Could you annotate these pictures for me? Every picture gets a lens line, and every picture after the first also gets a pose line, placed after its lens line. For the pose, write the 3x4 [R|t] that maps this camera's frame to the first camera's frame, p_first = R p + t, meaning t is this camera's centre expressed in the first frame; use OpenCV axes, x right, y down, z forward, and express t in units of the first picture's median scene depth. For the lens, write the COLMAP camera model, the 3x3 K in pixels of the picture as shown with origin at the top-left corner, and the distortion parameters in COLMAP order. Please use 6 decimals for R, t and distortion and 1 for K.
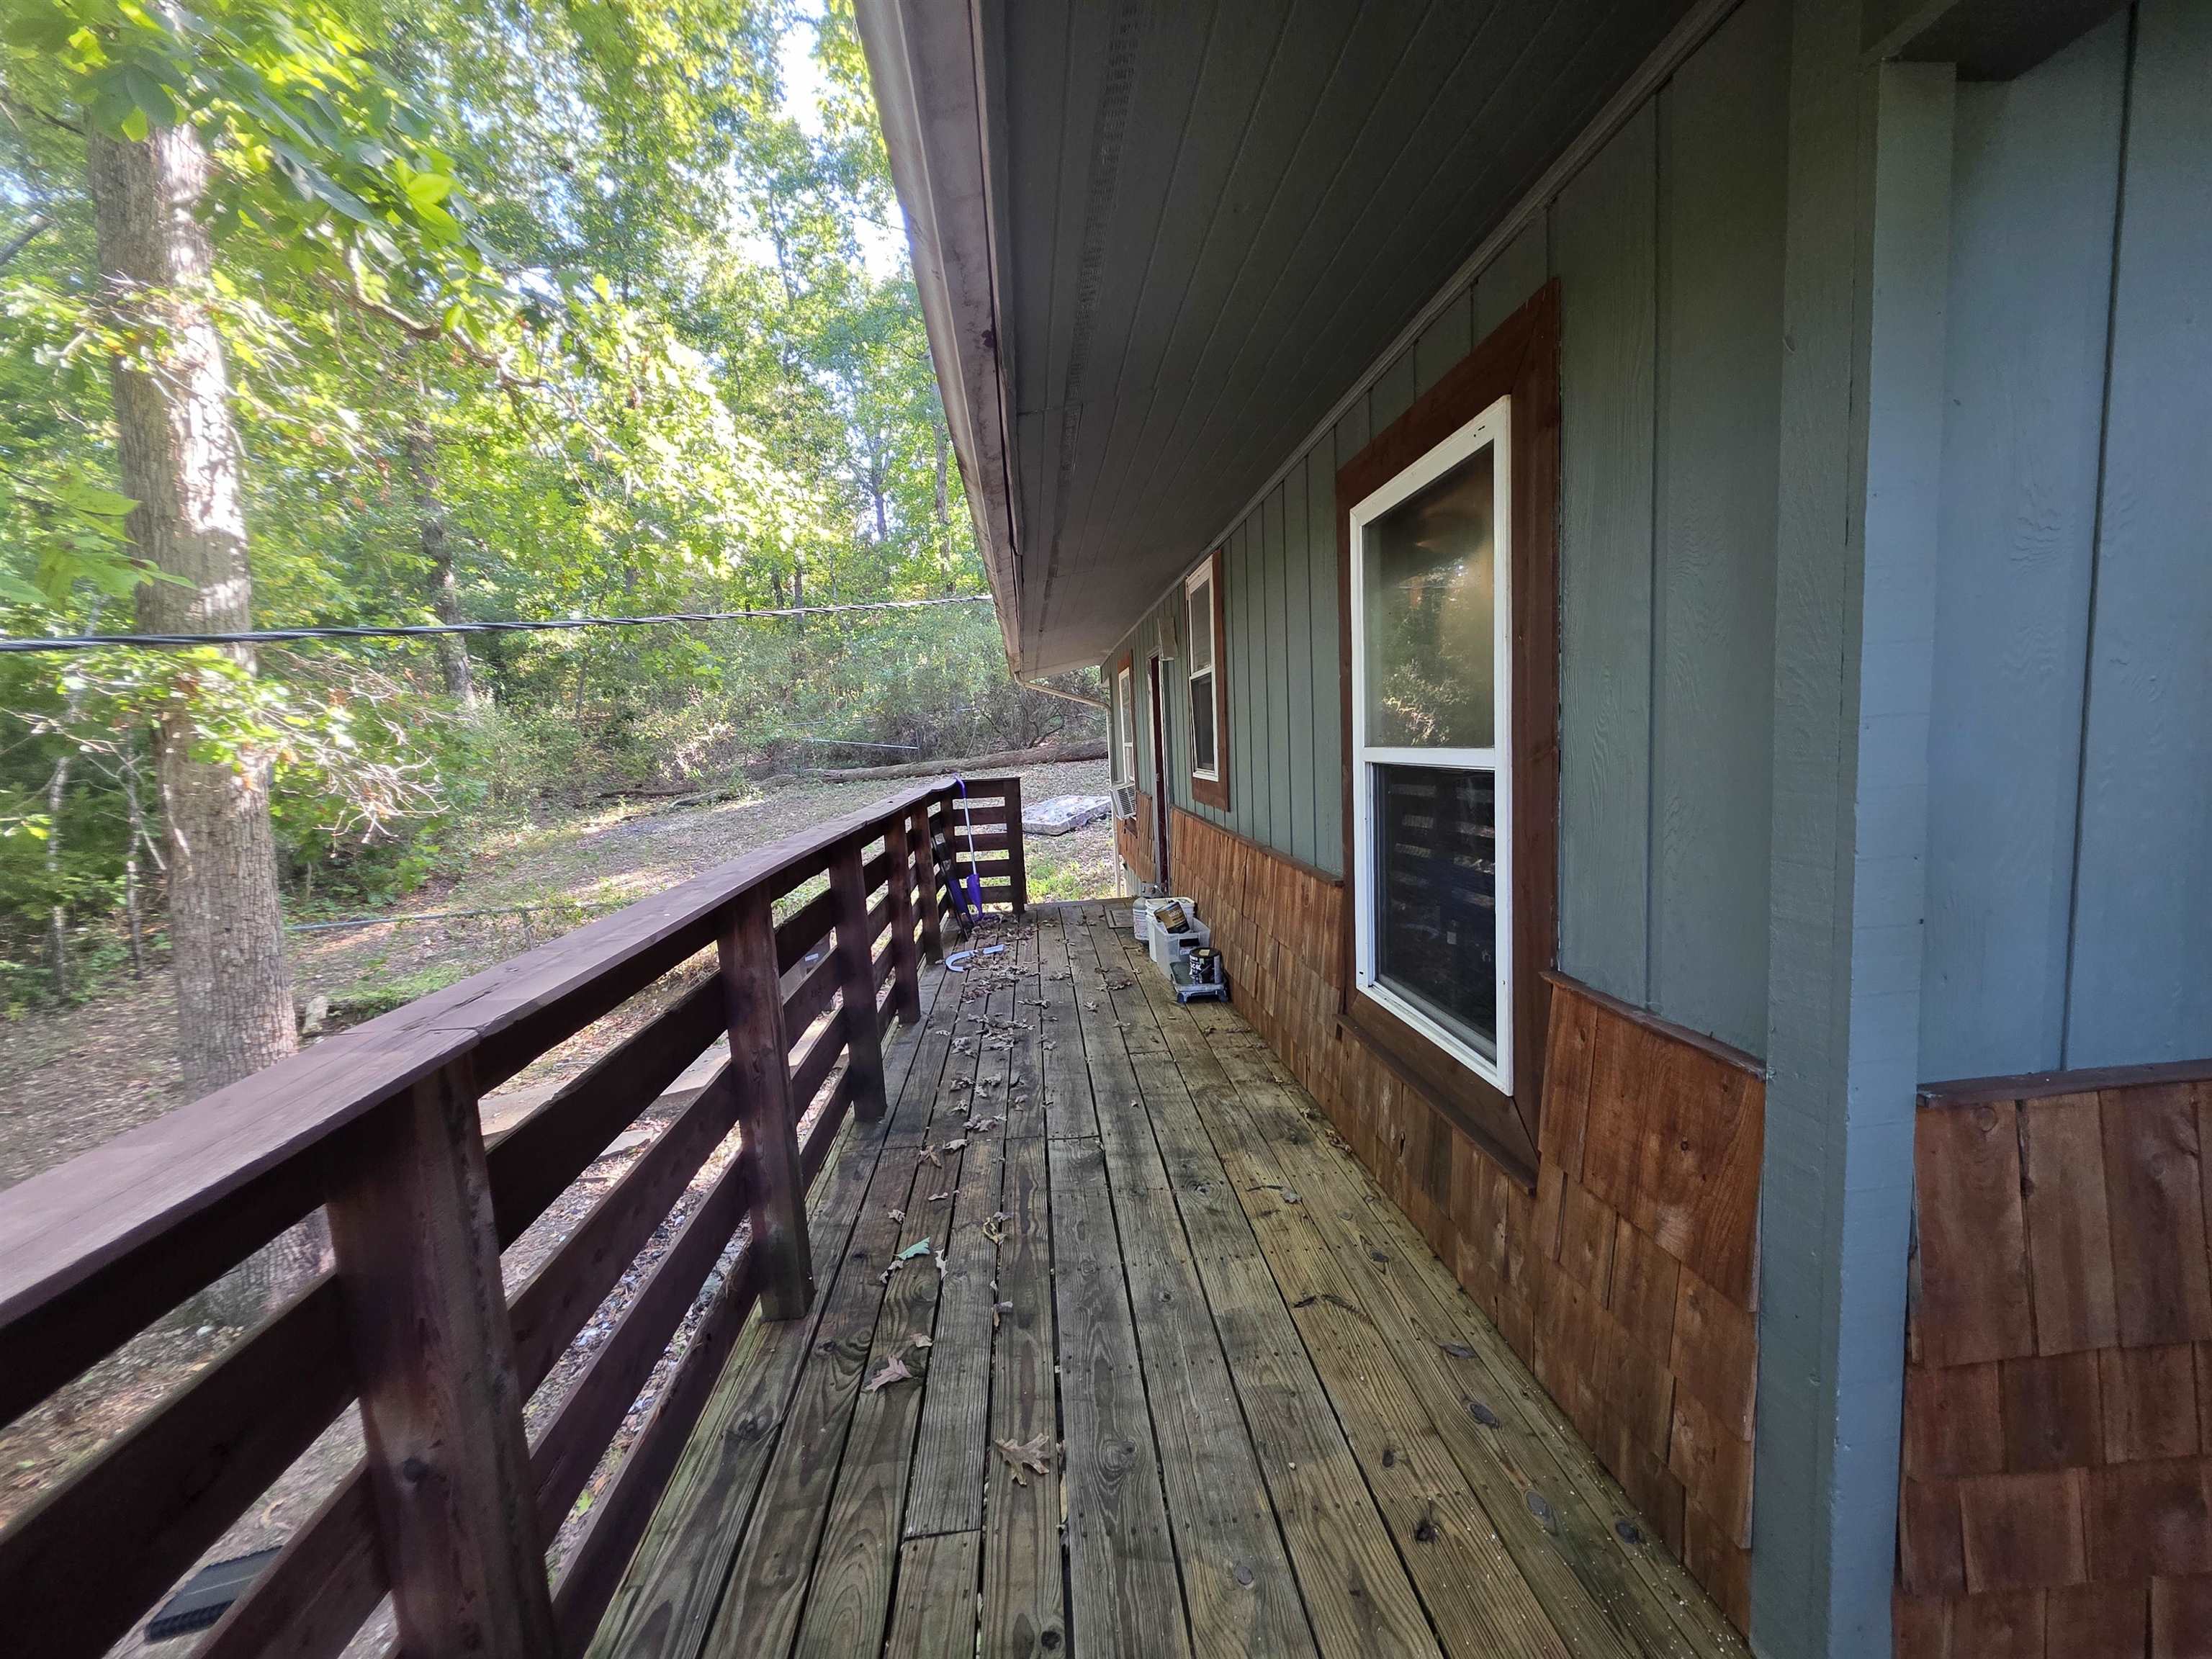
lens RADIAL K [[887.7, 0, 1111.9], [0, 887.7, 826.0], [0, 0, 1]] dist [0.001048, 0.000322]
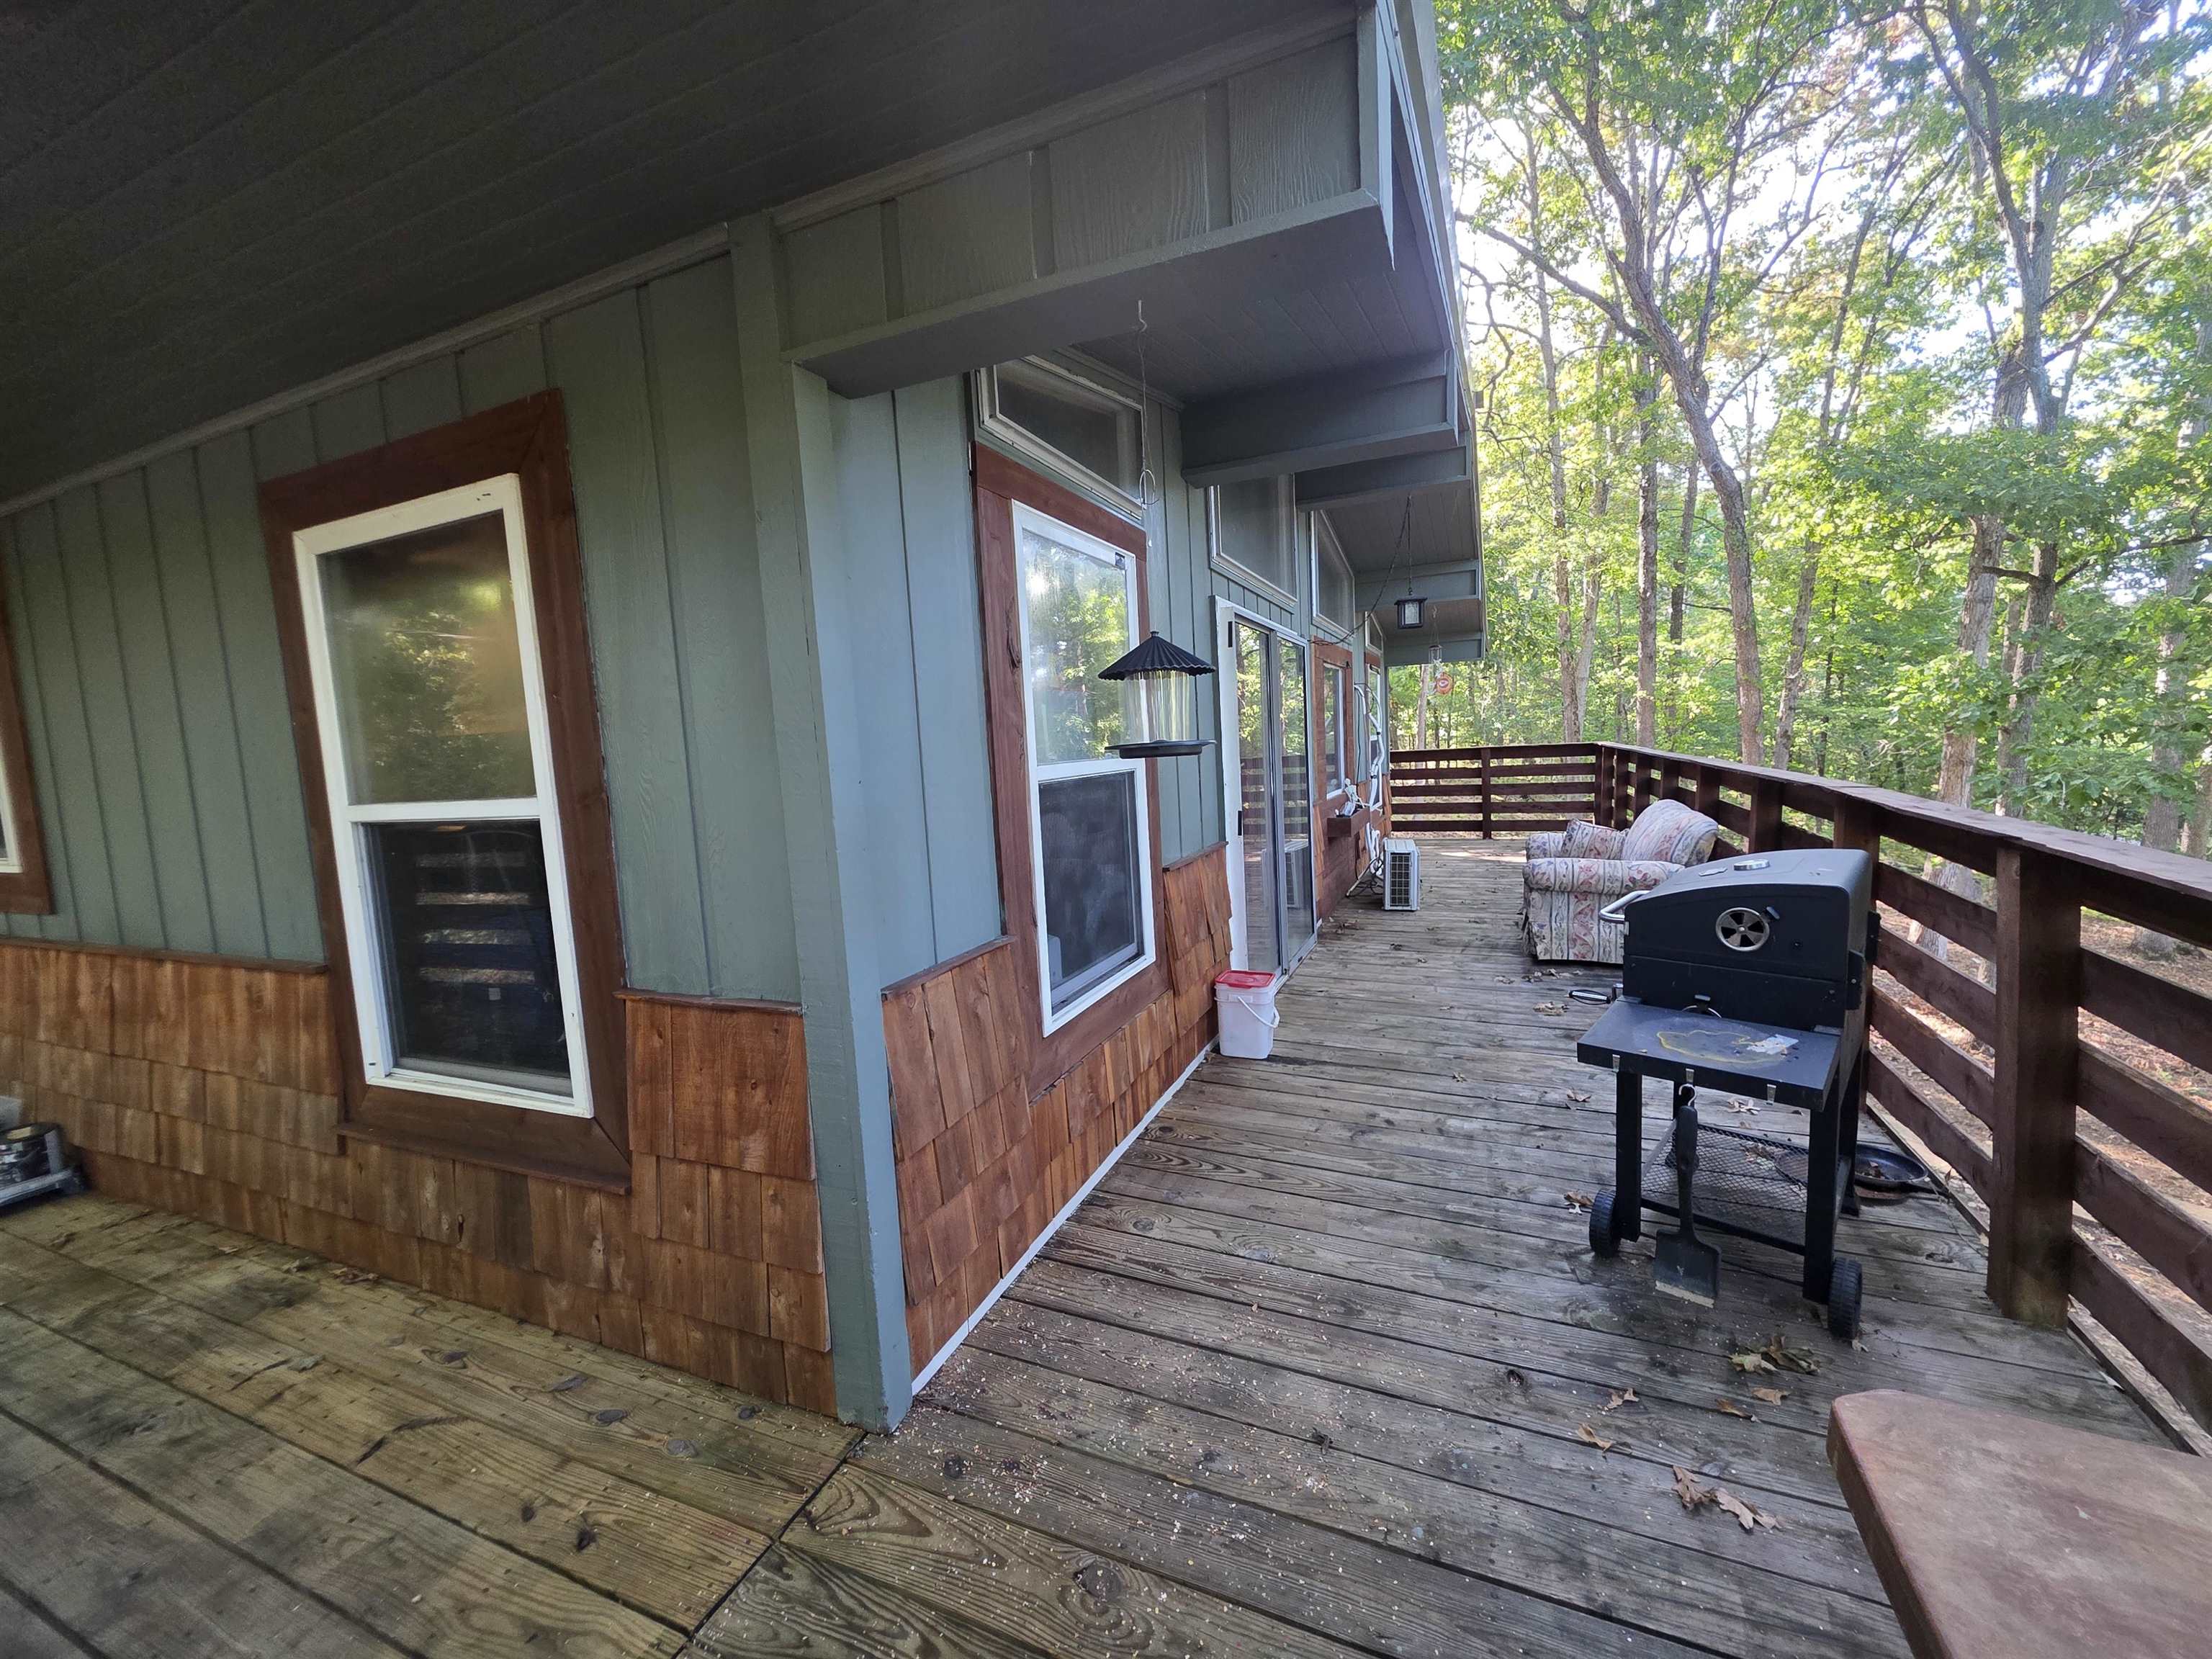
lens RADIAL K [[887.7, 0, 1111.9], [0, 887.7, 826.0], [0, 0, 1]] dist [0.001048, 0.000322]
pose [[0.478314, -0.065203, 0.875765, -0.183464], [0.120172, 0.992719, 0.008277, 0.021117], [-0.869928, 0.101284, 0.482667, -0.113404]]
